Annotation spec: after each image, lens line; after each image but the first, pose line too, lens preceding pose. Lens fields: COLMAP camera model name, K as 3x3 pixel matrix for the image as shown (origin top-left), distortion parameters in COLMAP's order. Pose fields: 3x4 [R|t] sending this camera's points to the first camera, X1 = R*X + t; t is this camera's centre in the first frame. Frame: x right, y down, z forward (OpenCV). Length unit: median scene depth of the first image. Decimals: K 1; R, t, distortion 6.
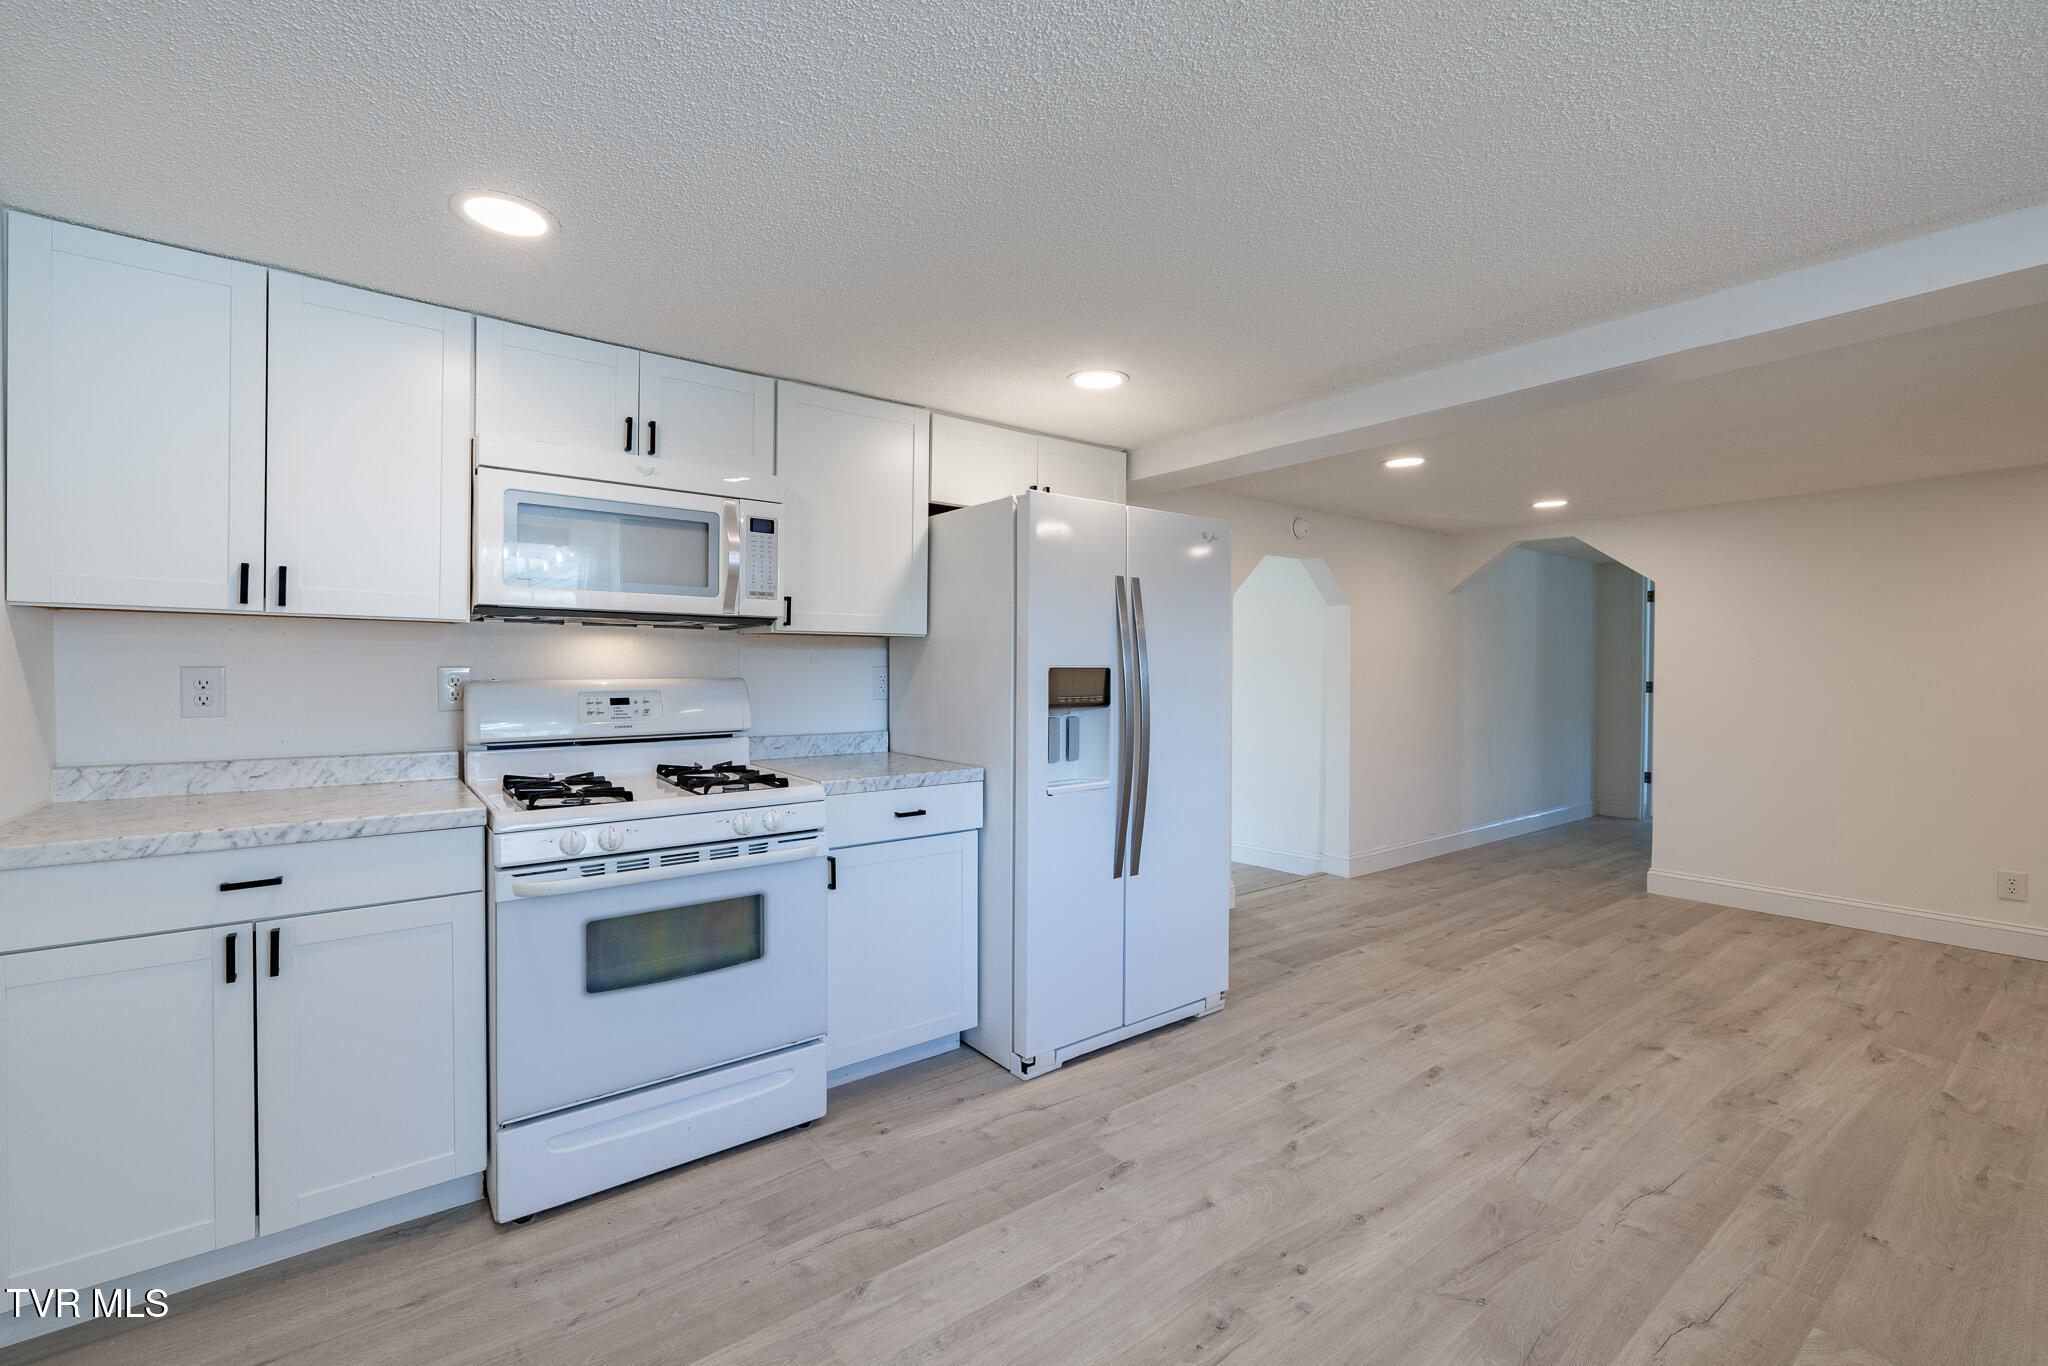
lens RADIAL K [[845.3, 0, 1018.0], [0, 845.3, 675.8], [0, 0, 1]] dist [-0.002727, -0.000255]
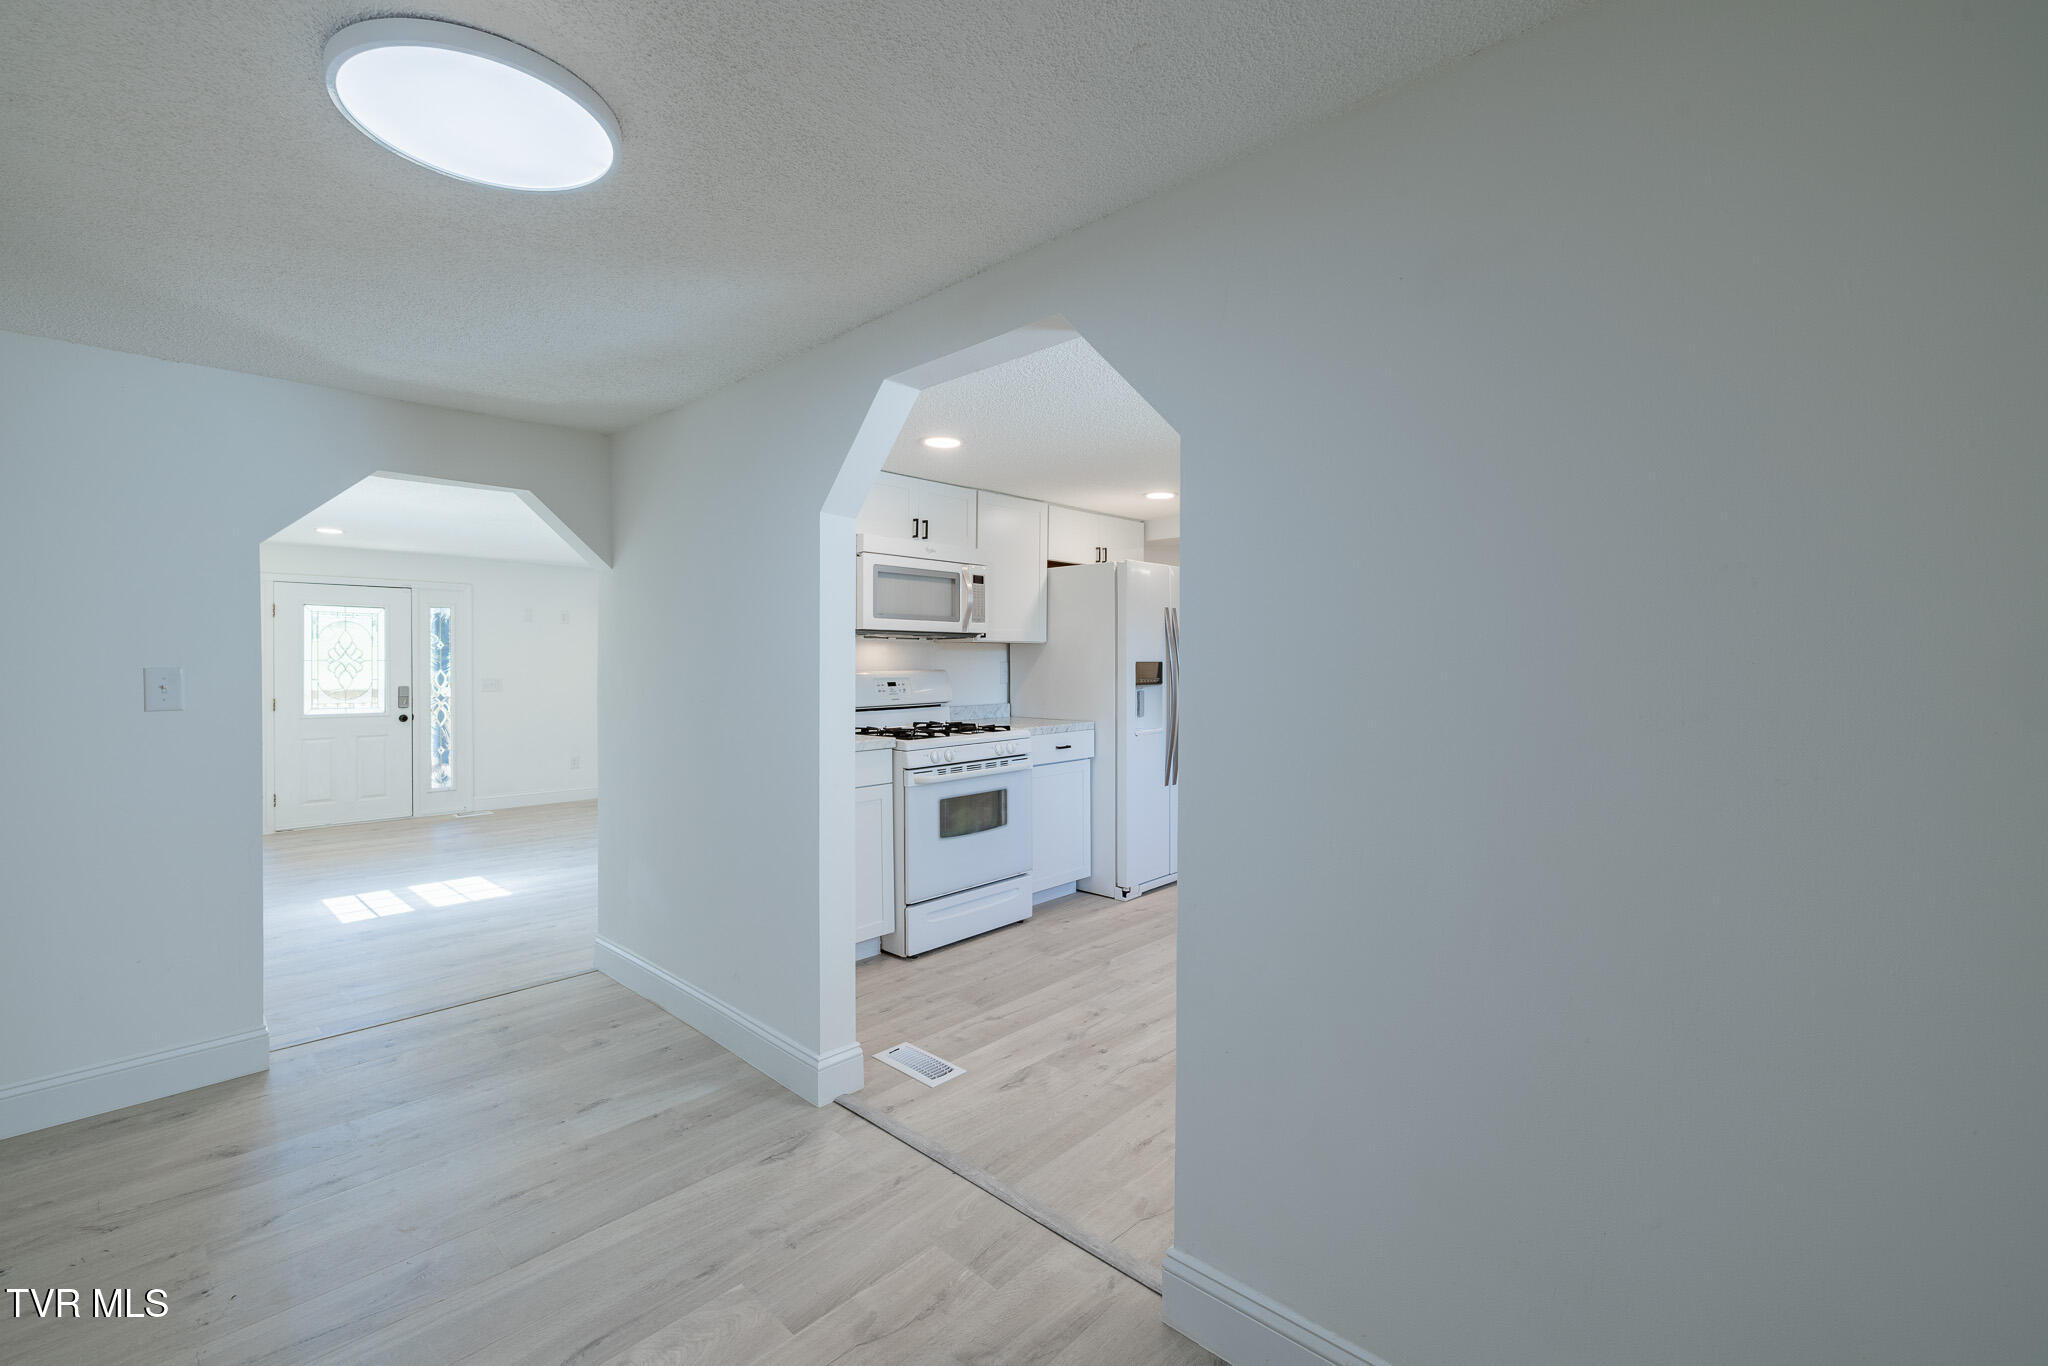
lens RADIAL K [[852.8, 0, 1030.3], [0, 852.8, 670.6], [0, 0, 1]] dist [-0.002966, -0.000352]
pose [[0.982906, -0.010120, 0.183829, -0.518030], [0.010321, 0.999947, -0.000139, 0.006973], [-0.183817, 0.002034, 0.982958, -0.703235]]
